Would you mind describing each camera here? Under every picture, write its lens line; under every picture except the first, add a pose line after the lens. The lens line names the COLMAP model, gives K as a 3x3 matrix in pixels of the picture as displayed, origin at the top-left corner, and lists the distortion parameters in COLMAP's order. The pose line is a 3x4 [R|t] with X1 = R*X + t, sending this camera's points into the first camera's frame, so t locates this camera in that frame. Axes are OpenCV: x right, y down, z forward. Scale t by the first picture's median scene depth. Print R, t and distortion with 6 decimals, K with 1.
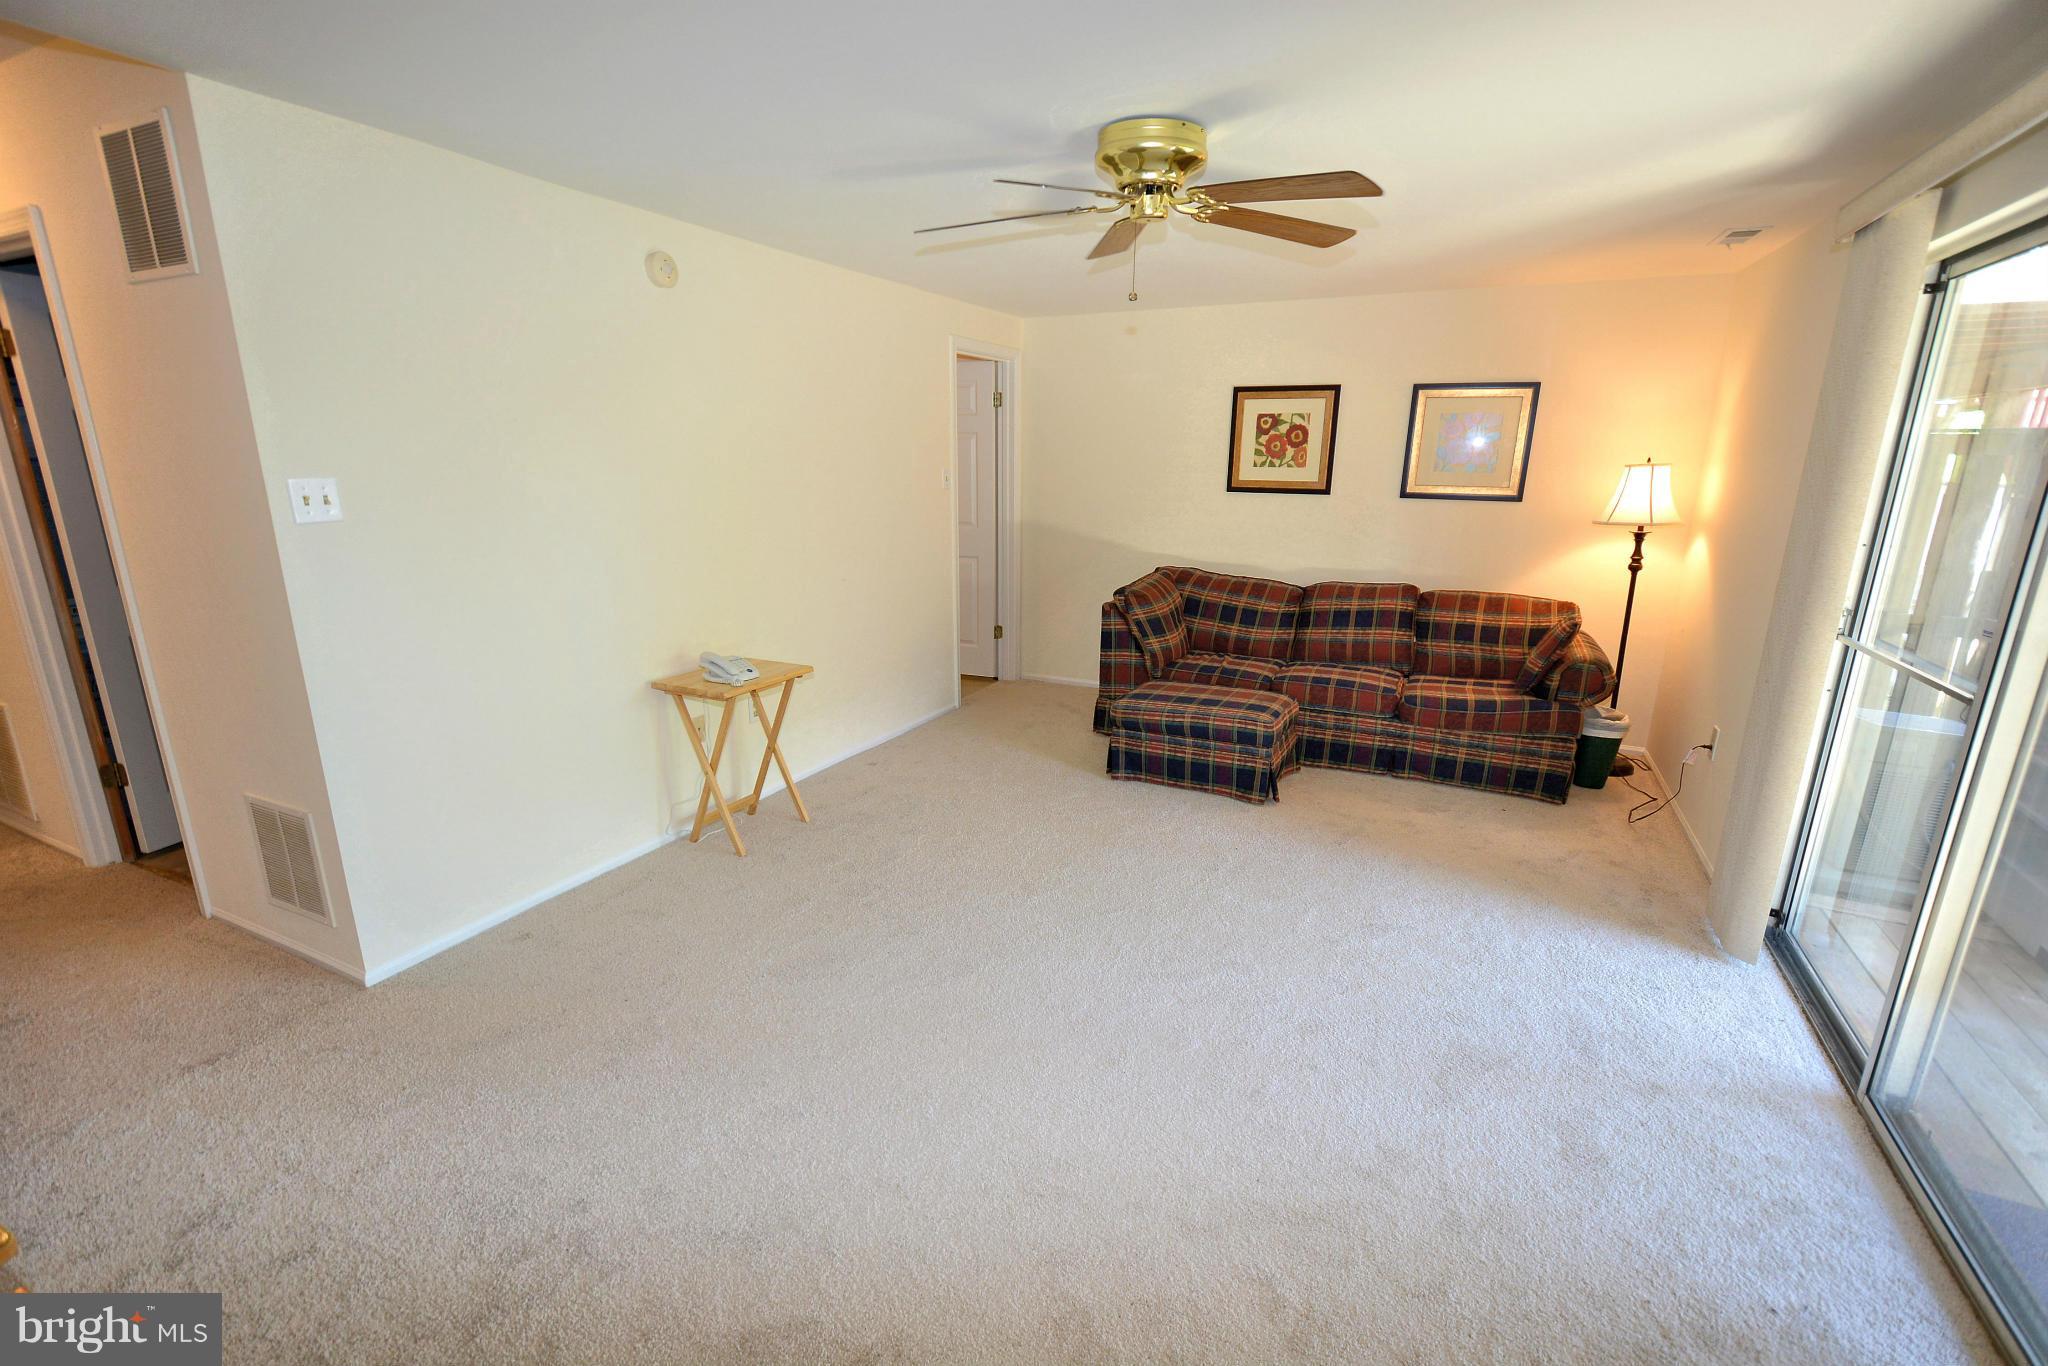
lens RADIAL K [[923.8, 0, 1028.9], [0, 923.8, 690.6], [0, 0, 1]] dist [0.000367, -0.000833]
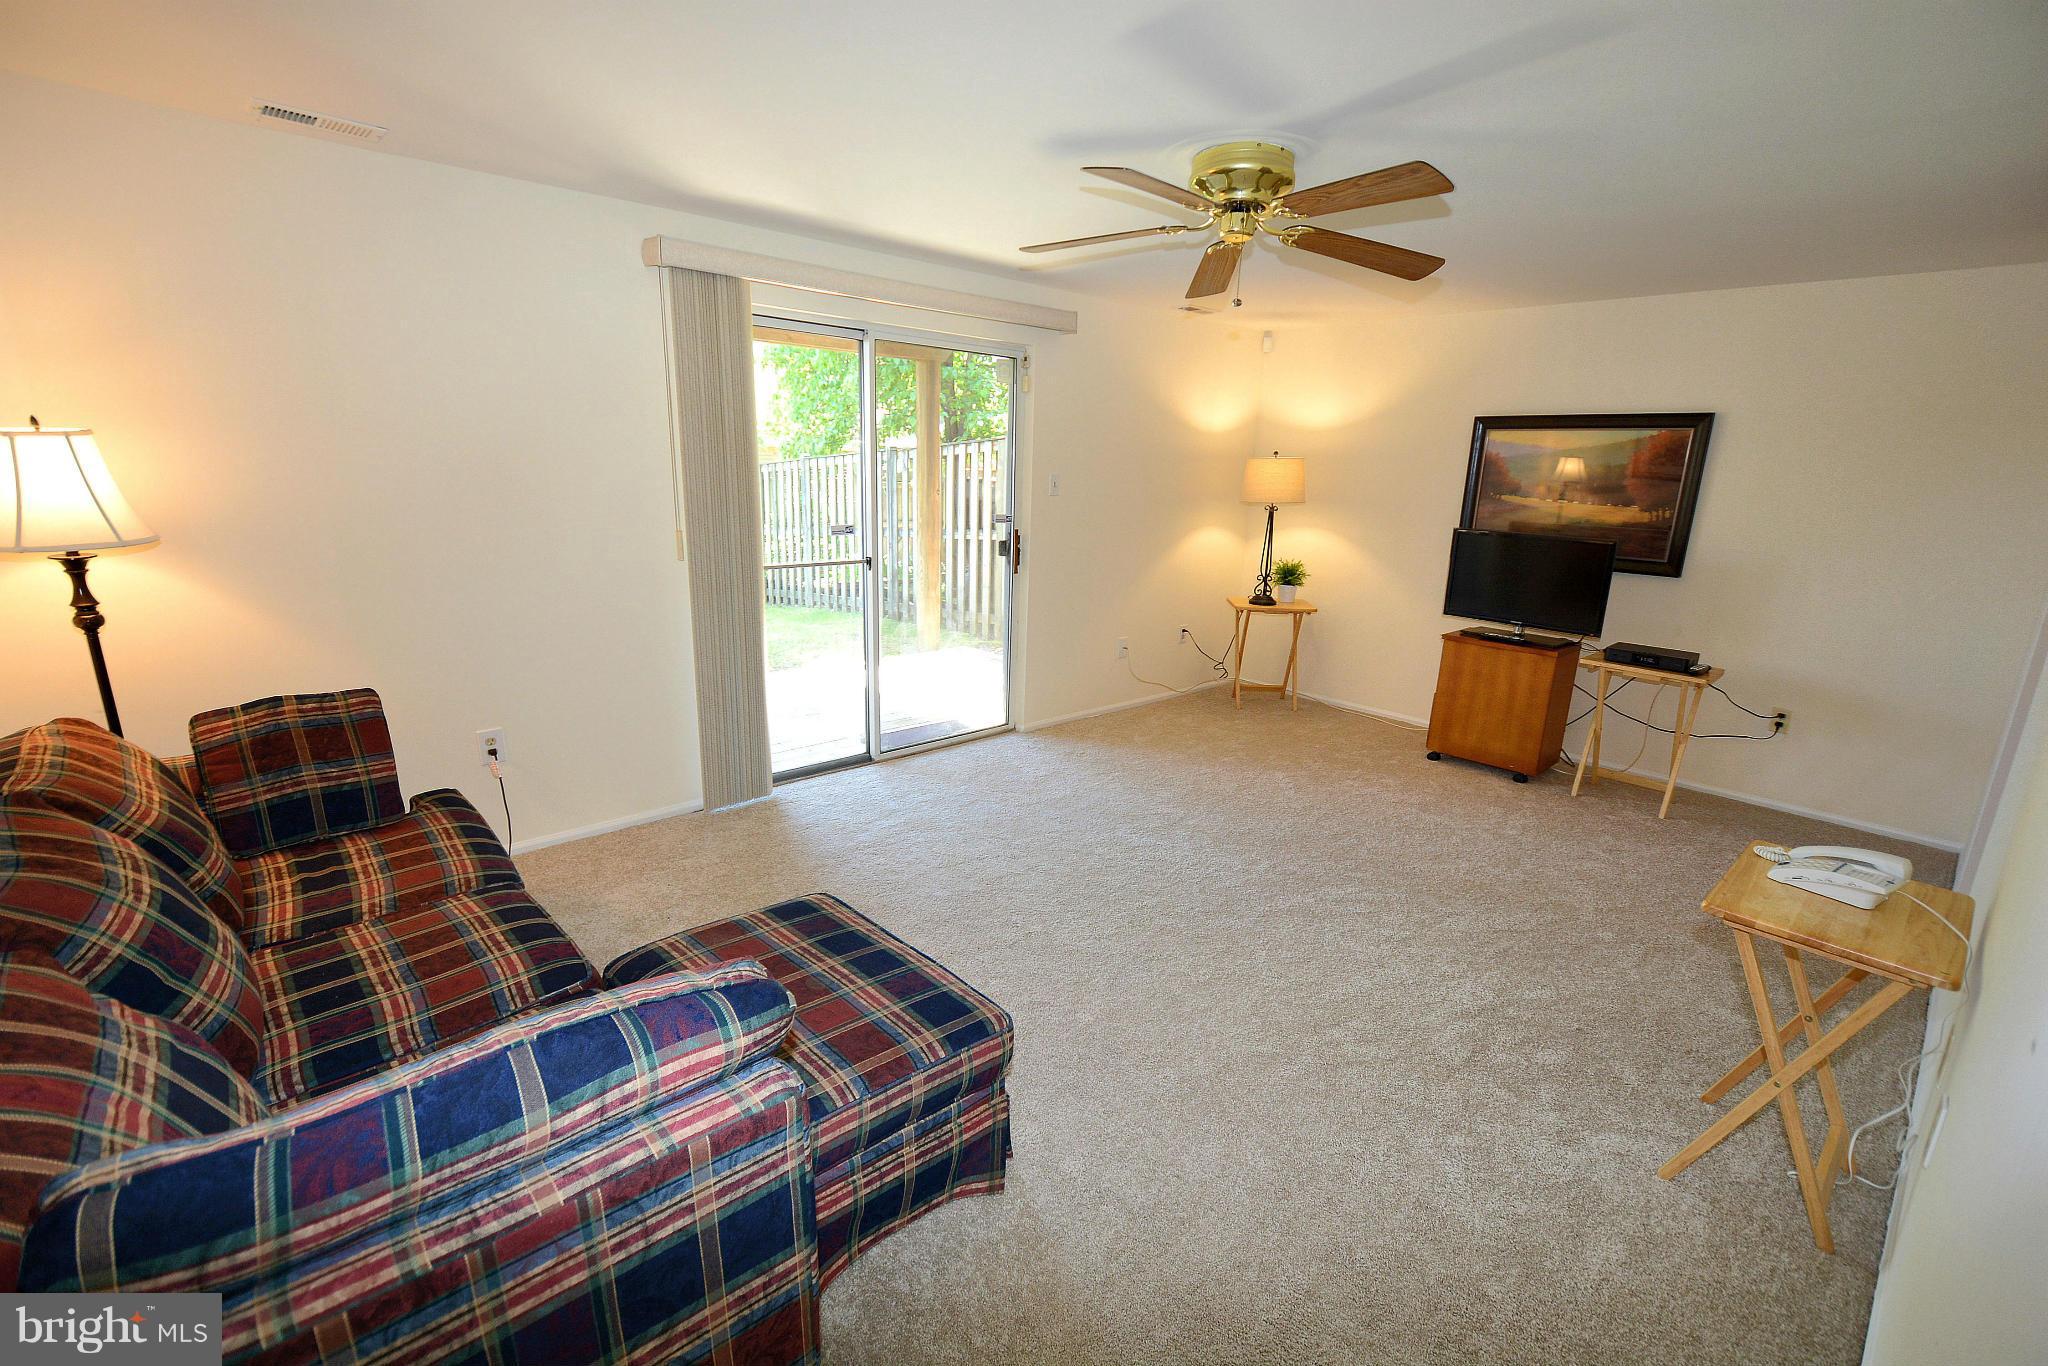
lens RADIAL K [[899.0, 0, 1024.0], [0, 899.0, 683.0], [0, 0, 1]] dist [0.005977, -0.000048]
pose [[-0.941222, -0.119999, 0.315756, -0.025018], [0.042072, 0.885847, 0.462066, -0.319789], [-0.335159, 0.448191, -0.828730, 1.261602]]
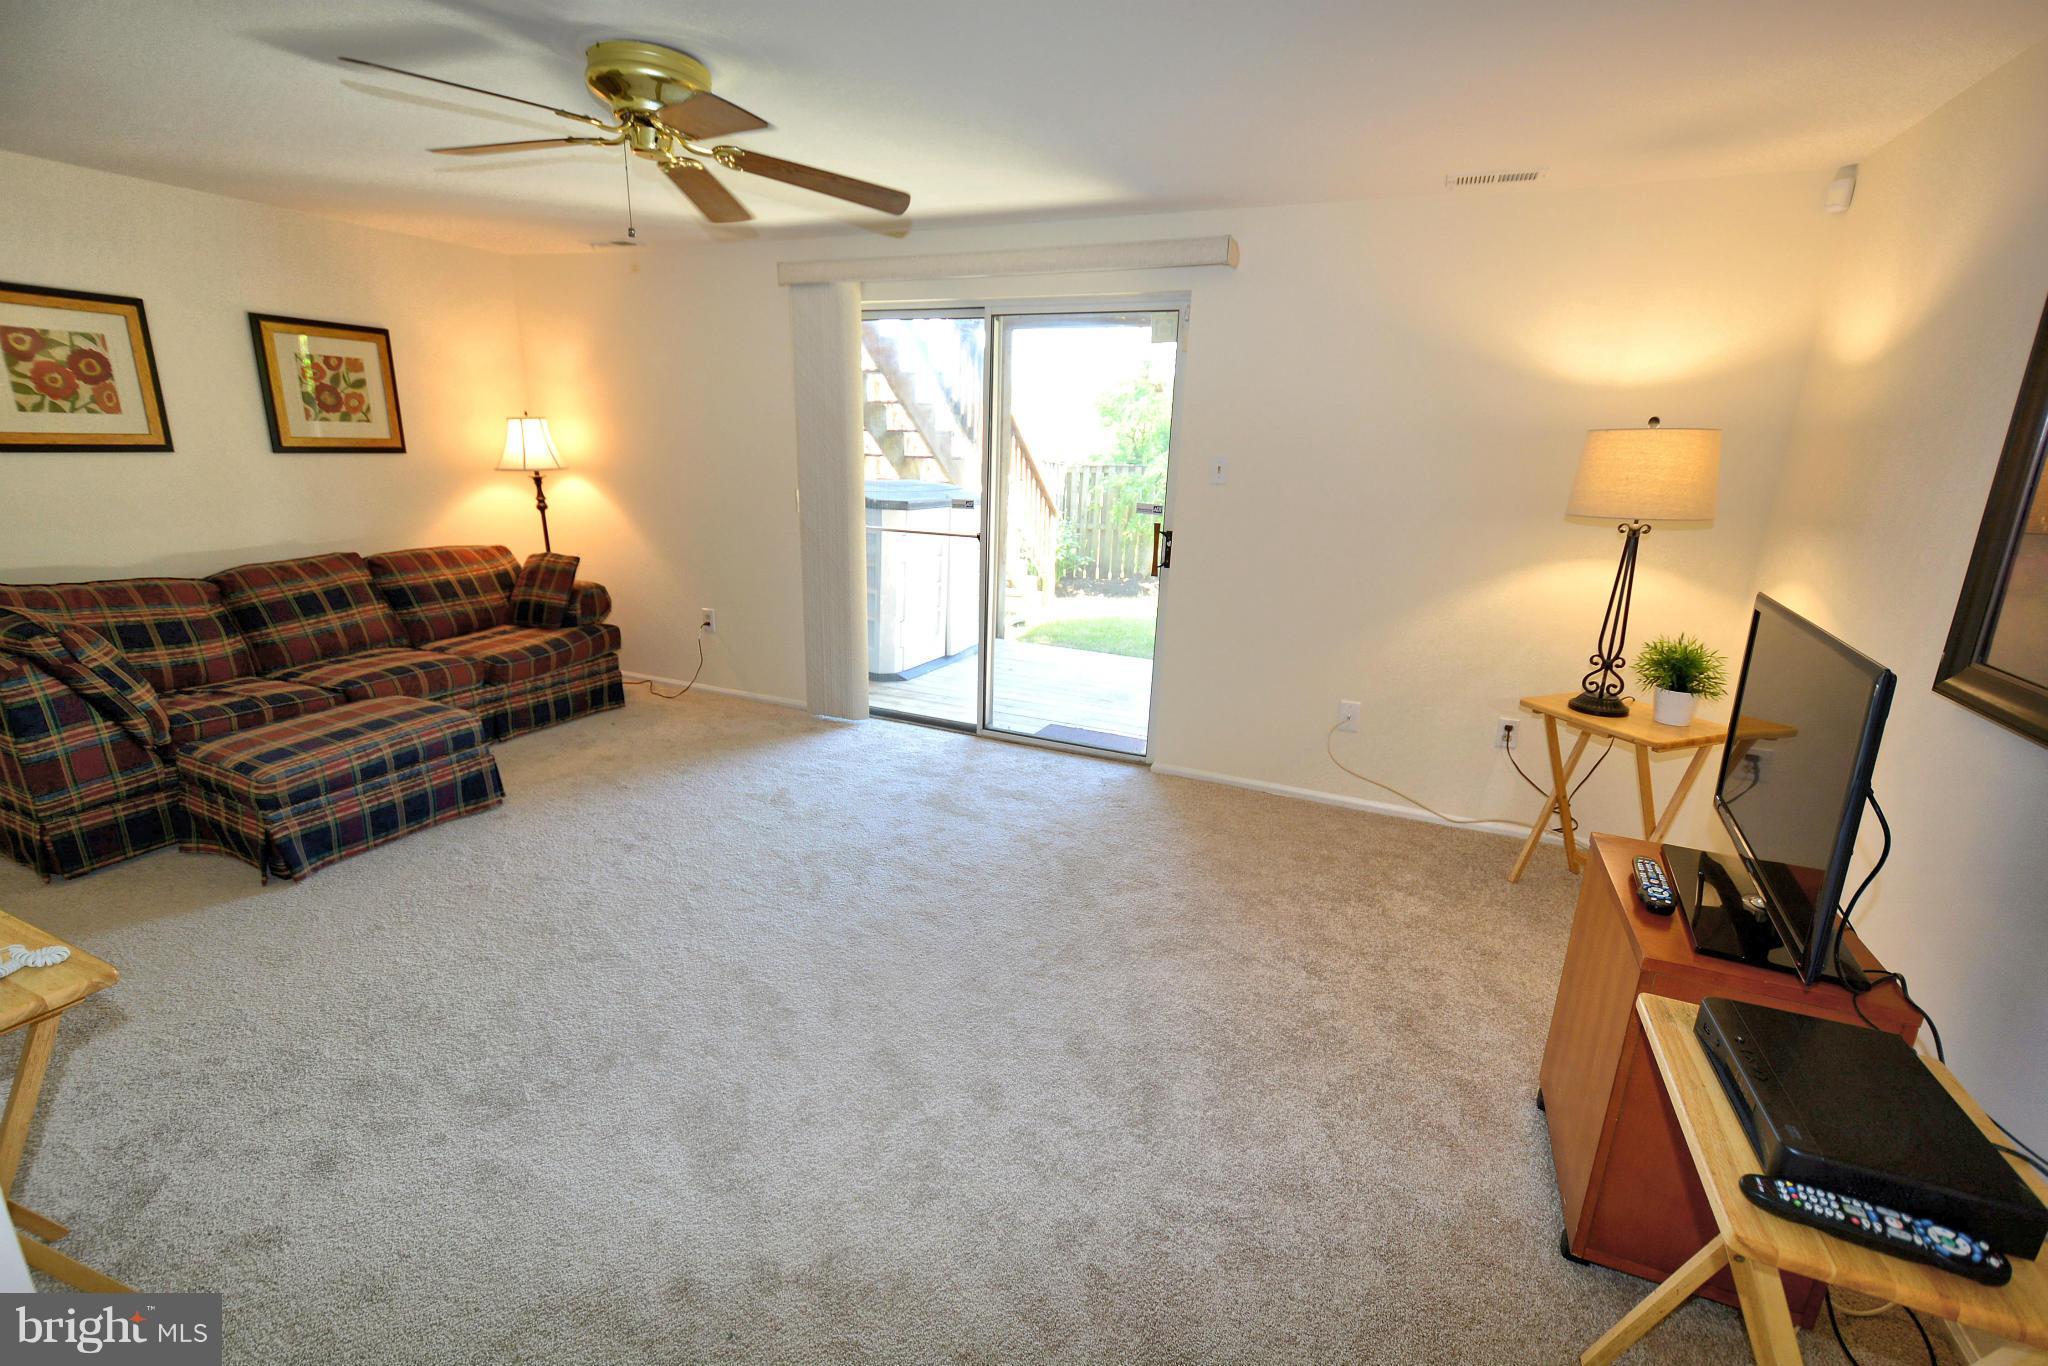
lens RADIAL K [[923.8, 0, 1028.9], [0, 923.8, 690.6], [0, 0, 1]] dist [0.000367, -0.000833]
pose [[-0.061753, -0.275237, 0.959391, -0.562690], [0.214264, 0.935160, 0.282077, -0.113311], [-0.974822, 0.222982, 0.001225, 0.446409]]
